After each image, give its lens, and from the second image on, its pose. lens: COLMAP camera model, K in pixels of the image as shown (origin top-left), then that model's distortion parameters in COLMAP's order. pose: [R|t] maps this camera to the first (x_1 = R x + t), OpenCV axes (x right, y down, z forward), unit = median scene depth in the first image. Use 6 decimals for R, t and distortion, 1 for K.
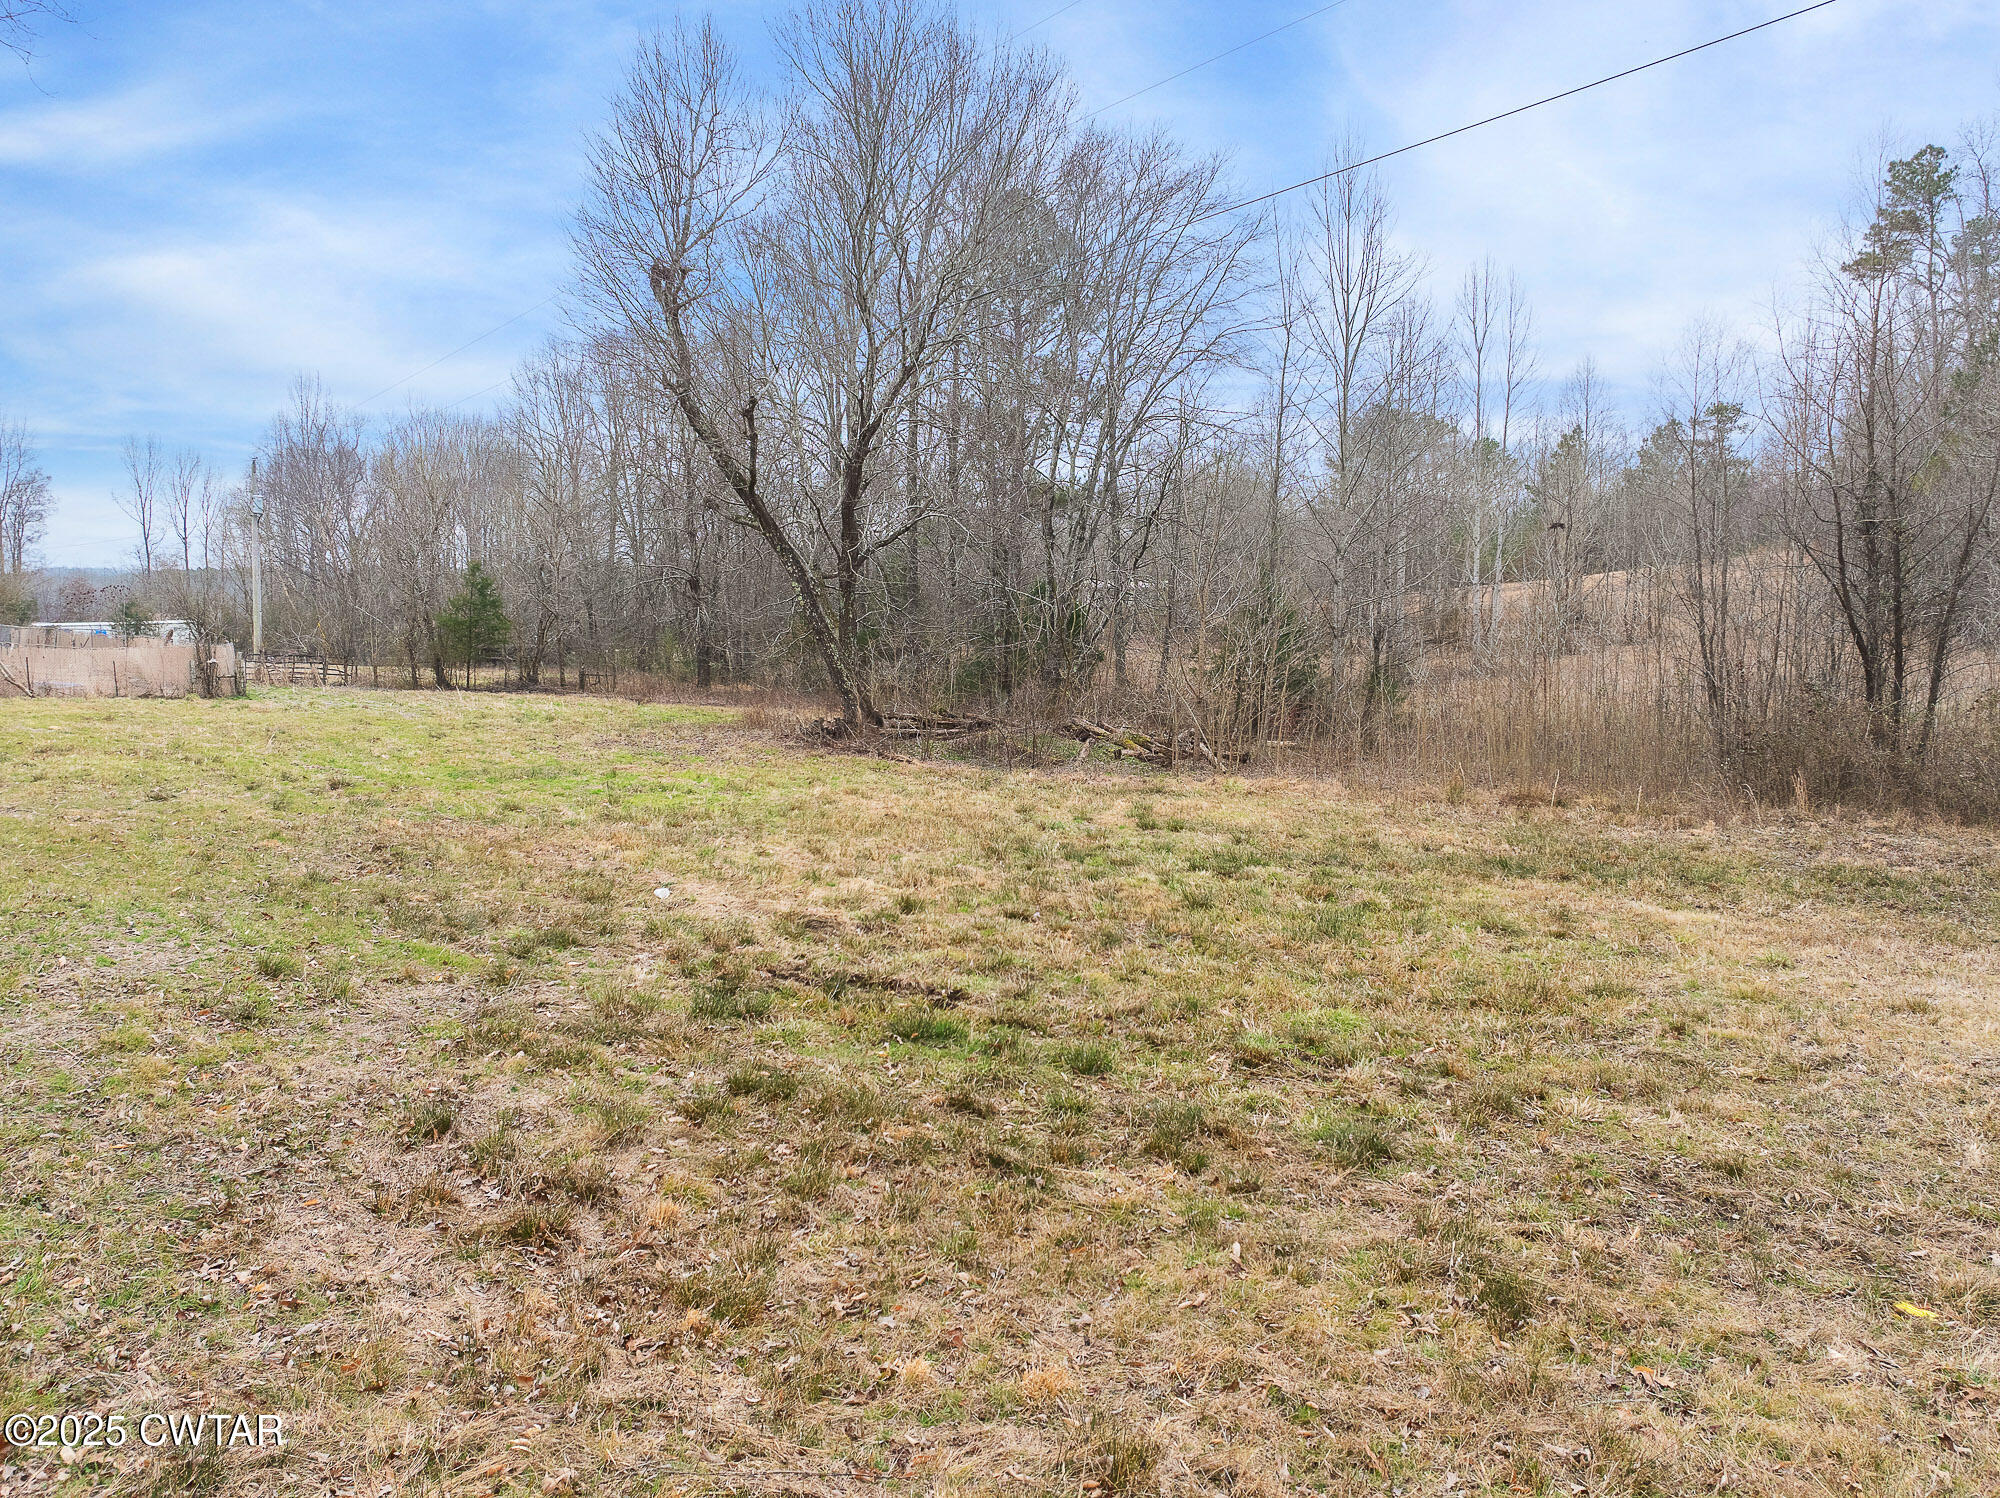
lens RADIAL K [[1413.4, 0, 1000.3], [0, 1413.4, 742.2], [0, 0, 1]] dist [-0.041843, 0.012325]
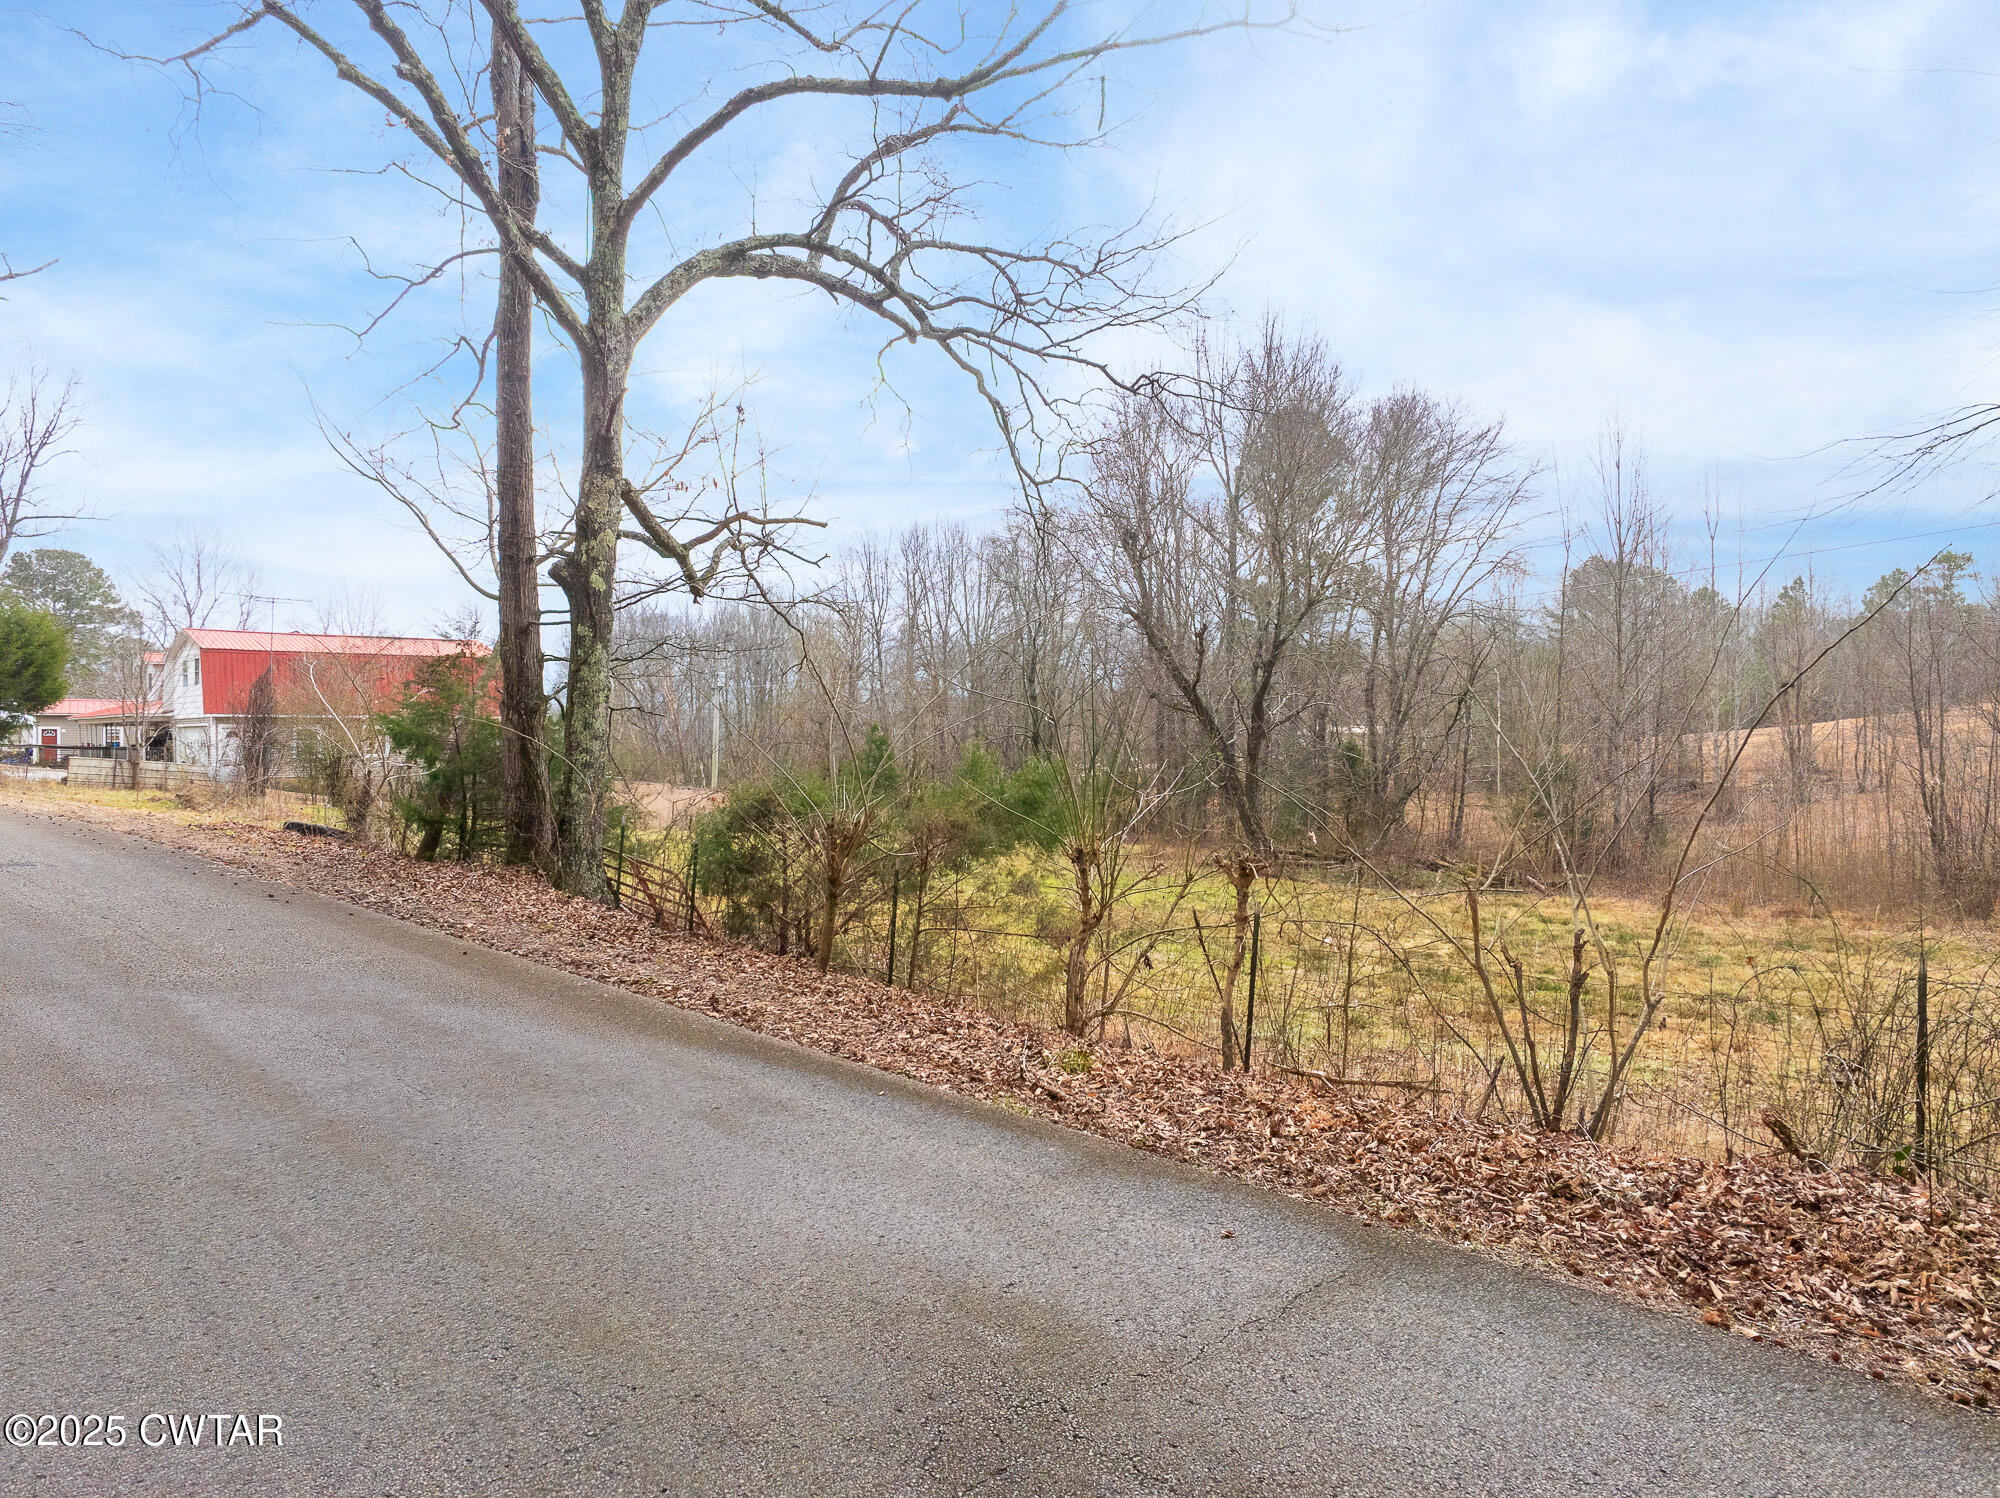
lens RADIAL K [[1413.4, 0, 1000.3], [0, 1413.4, 742.2], [0, 0, 1]] dist [-0.041843, 0.012325]
pose [[0.991270, 0.002364, -0.131826, -0.151674], [-0.015558, 0.994951, -0.099146, 0.013899], [0.130926, 0.100331, 0.986302, -0.332798]]
